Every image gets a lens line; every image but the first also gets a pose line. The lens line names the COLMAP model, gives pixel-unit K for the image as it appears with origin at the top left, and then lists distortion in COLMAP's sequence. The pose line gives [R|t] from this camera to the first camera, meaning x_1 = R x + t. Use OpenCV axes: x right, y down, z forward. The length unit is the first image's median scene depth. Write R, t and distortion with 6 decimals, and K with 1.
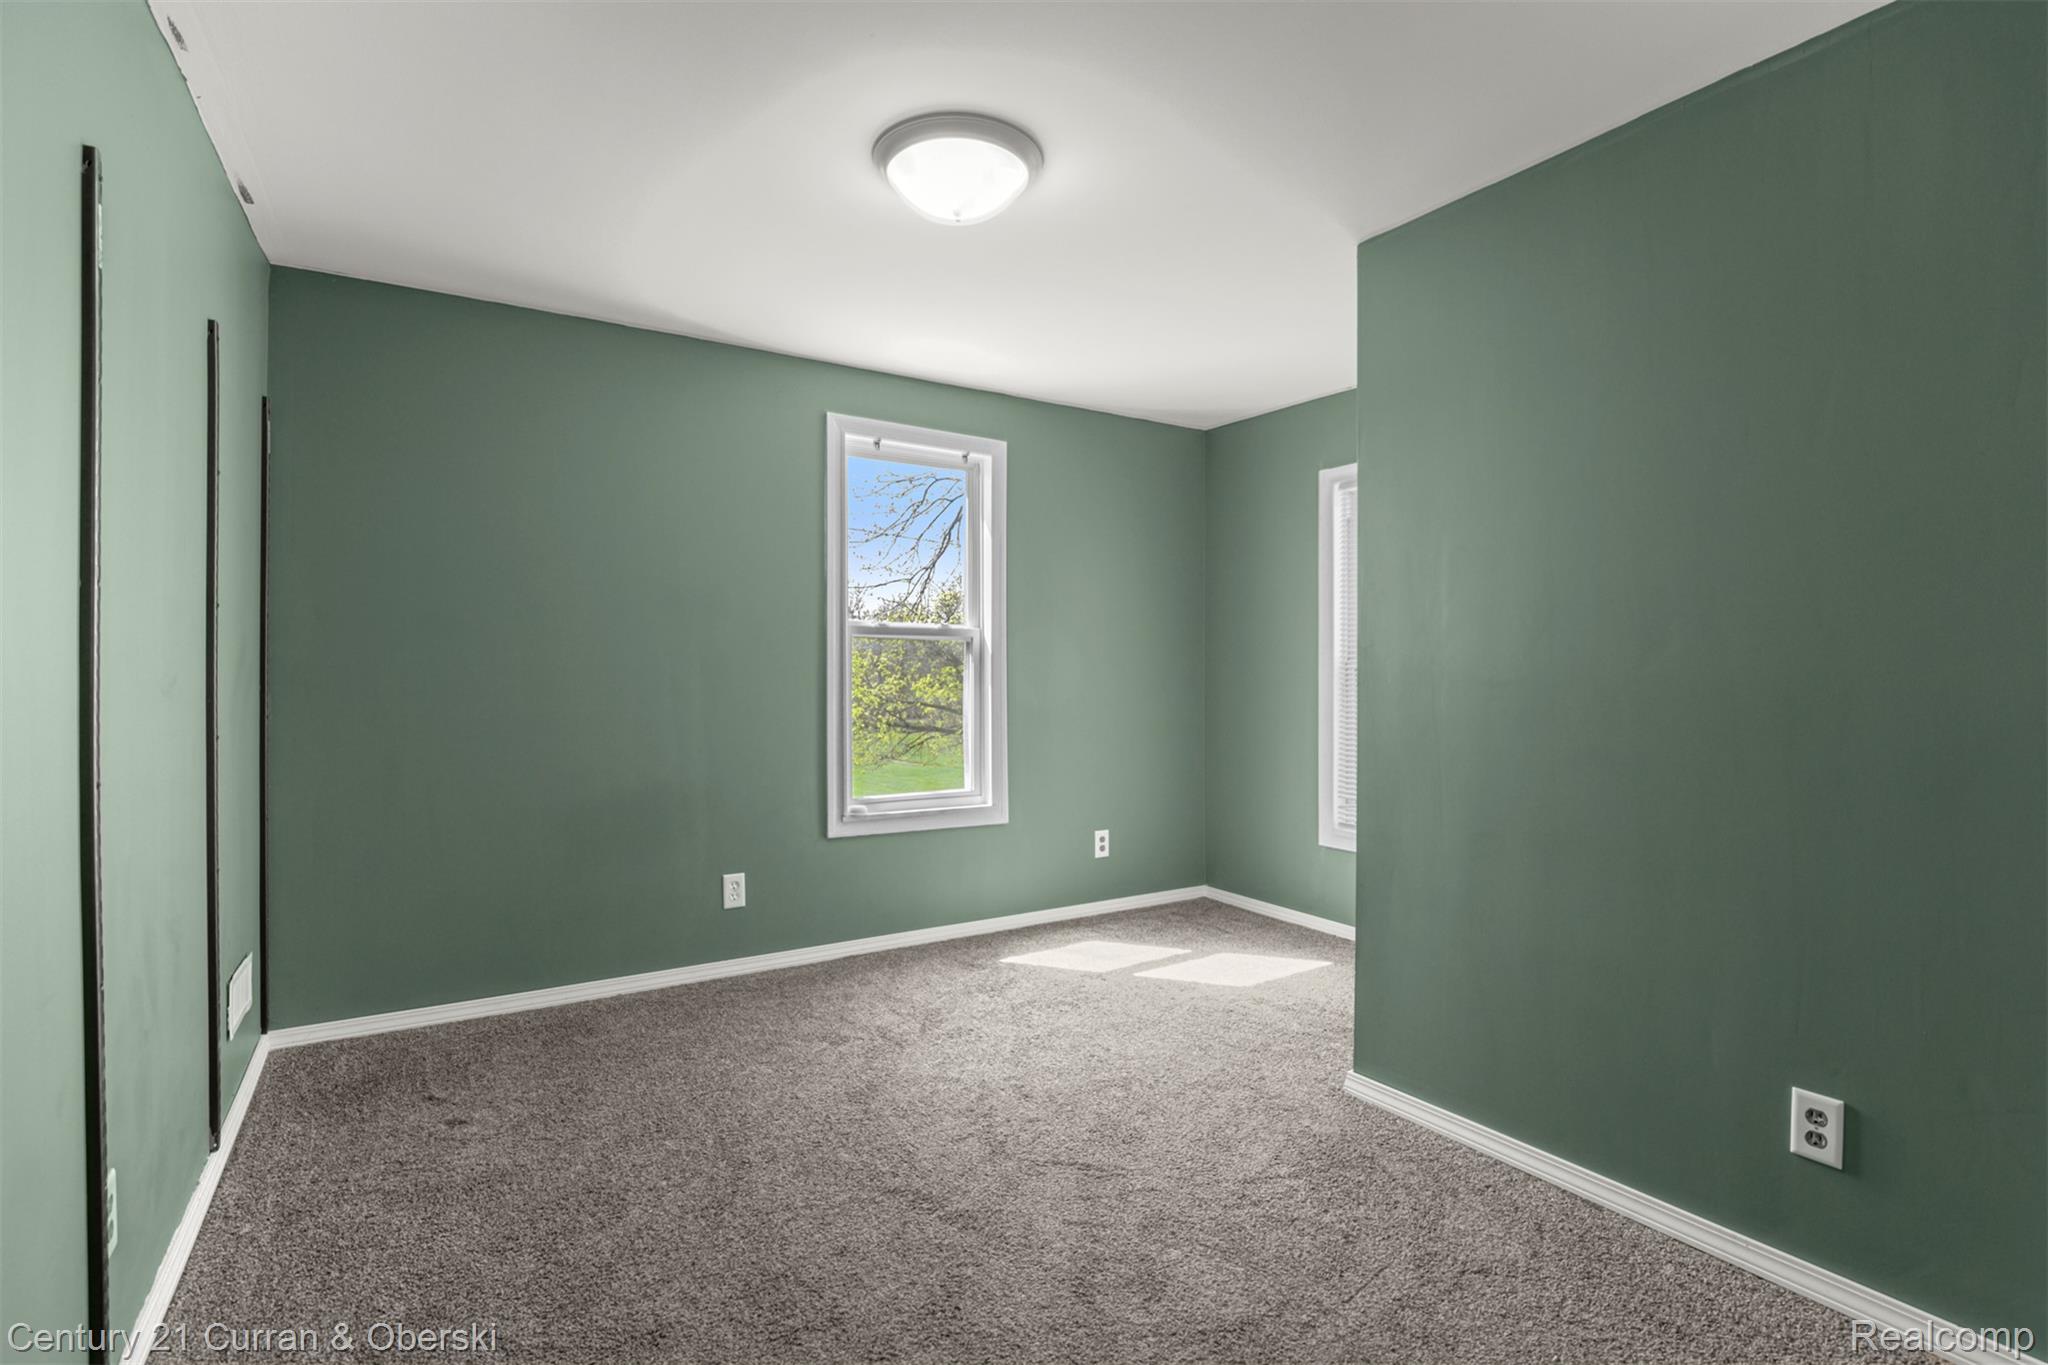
lens RADIAL K [[941.9, 0, 1023.5], [0, 941.9, 676.7], [0, 0, 1]] dist [-0.034107, 0.003662]
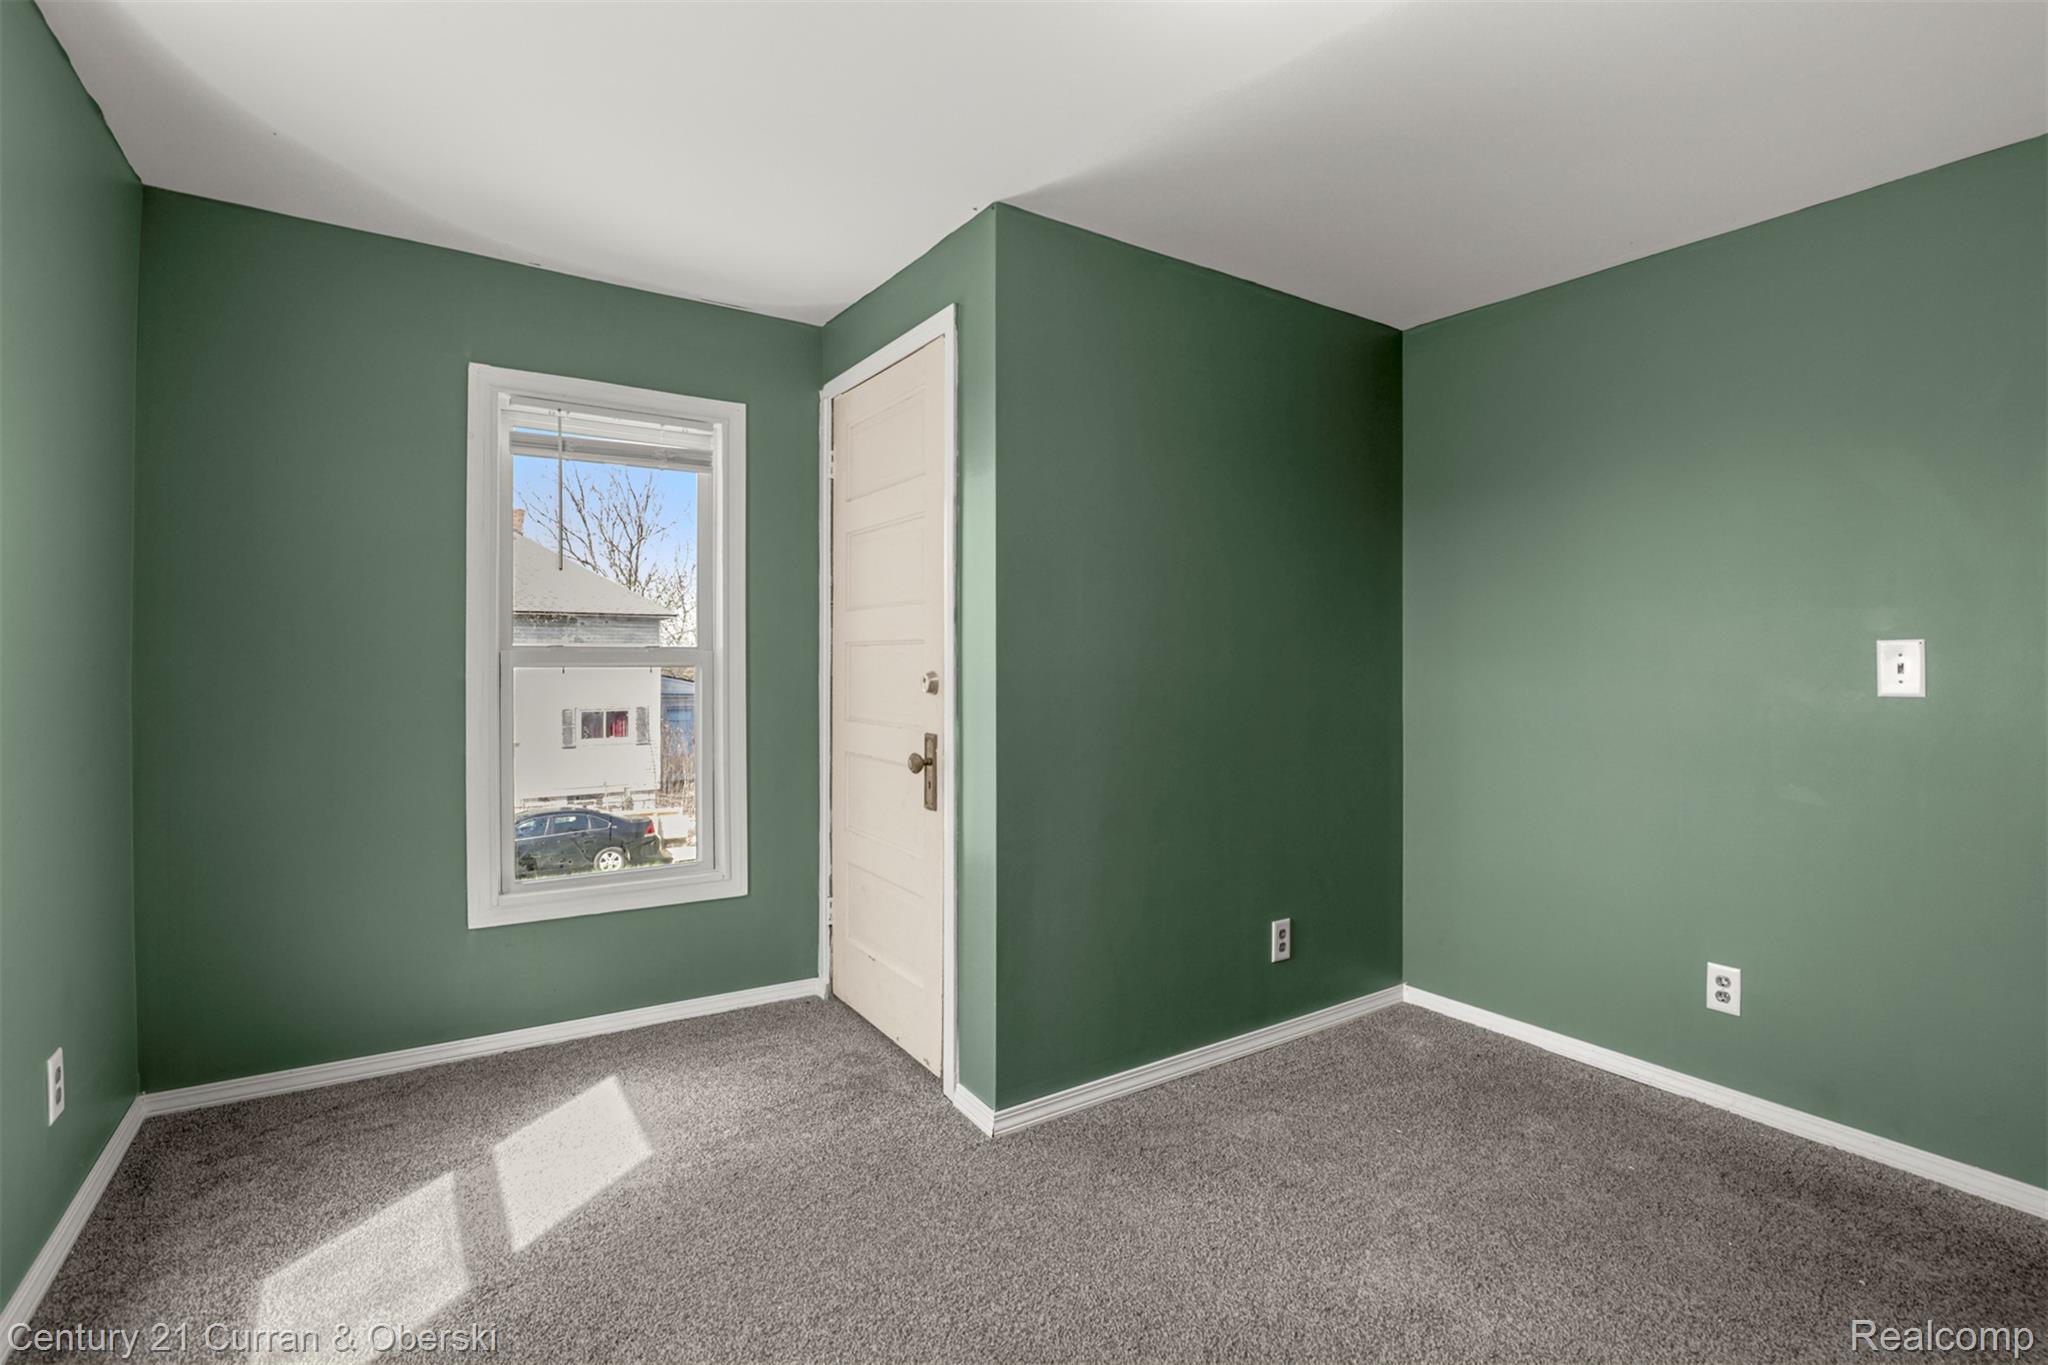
lens RADIAL K [[941.9, 0, 1032.7], [0, 941.9, 664.0], [0, 0, 1]] dist [-0.034107, 0.003662]
pose [[-0.024006, -0.007747, 0.999682, -0.421177], [0.002257, 0.999967, 0.007803, -0.014970], [-0.999709, 0.002444, -0.023988, 0.749867]]
